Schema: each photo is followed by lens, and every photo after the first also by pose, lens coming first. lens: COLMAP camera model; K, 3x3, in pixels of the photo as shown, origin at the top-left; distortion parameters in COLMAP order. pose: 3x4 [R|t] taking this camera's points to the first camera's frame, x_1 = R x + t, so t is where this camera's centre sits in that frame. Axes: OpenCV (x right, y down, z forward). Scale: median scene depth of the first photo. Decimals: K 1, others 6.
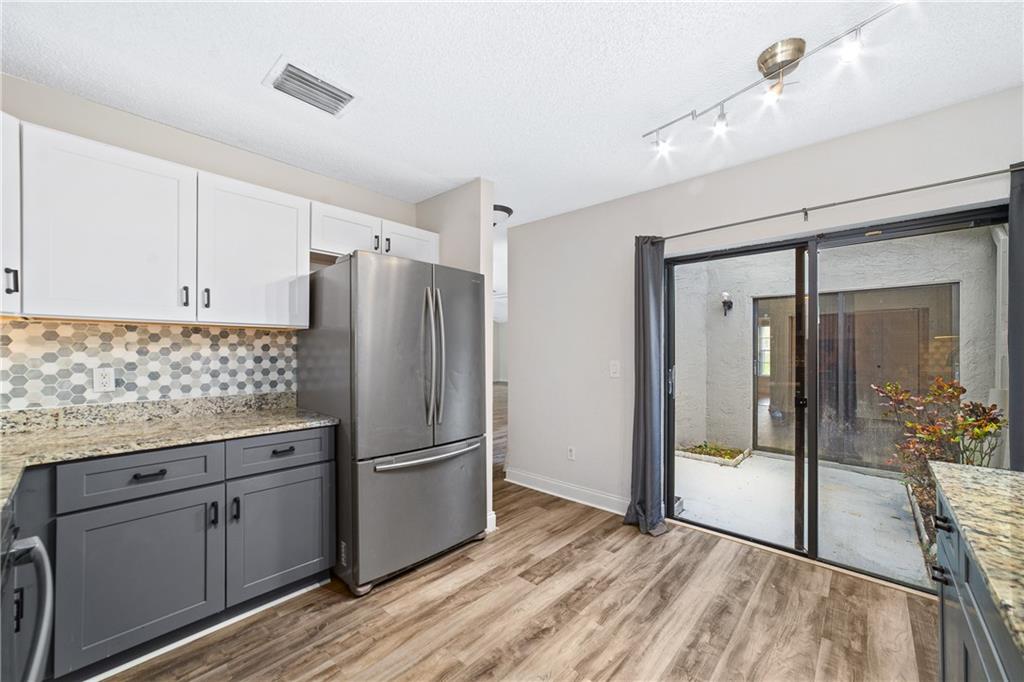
lens RADIAL K [[396.4, 0, 511.3], [0, 396.4, 349.3], [0, 0, 1]] dist [-0.039702, 0.020828]
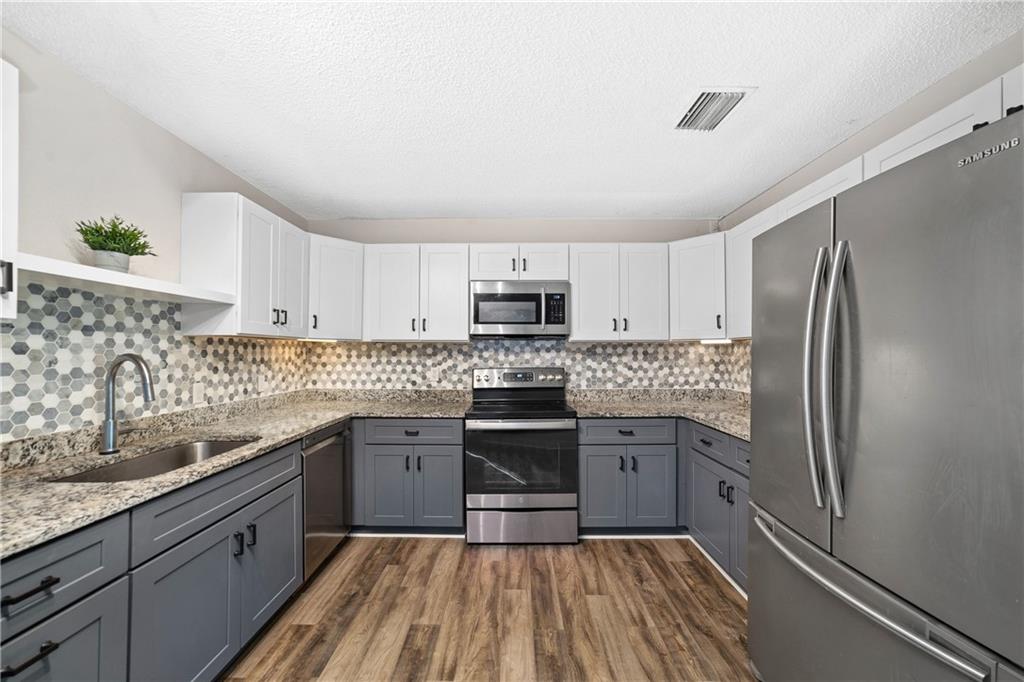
lens RADIAL K [[396.4, 0, 511.3], [0, 396.4, 349.3], [0, 0, 1]] dist [-0.039702, 0.020828]
pose [[-0.740065, -0.005596, -0.672512, 0.548383], [0.004369, 0.999904, -0.013128, -0.017980], [0.672521, -0.012654, -0.739970, 1.340033]]
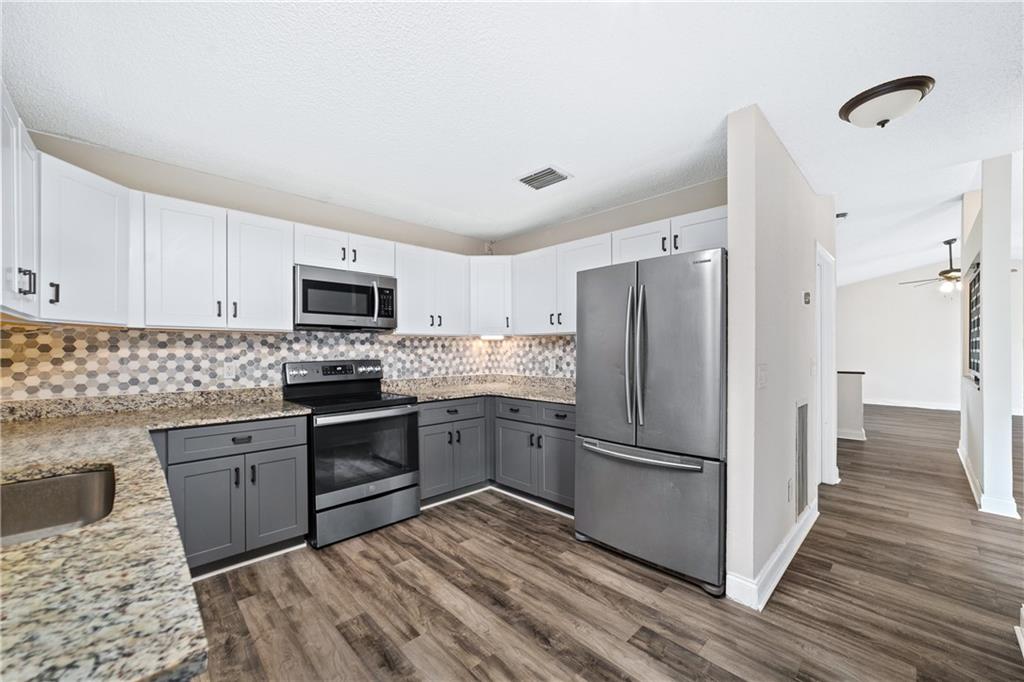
lens RADIAL K [[400.1, 0, 515.8], [0, 400.1, 350.8], [0, 0, 1]] dist [-0.036936, 0.021769]
pose [[-0.050289, 0.003914, -0.998727, 0.995905], [0.007496, 0.999966, 0.003541, -0.001098], [0.998707, -0.007308, -0.050316, 0.918141]]
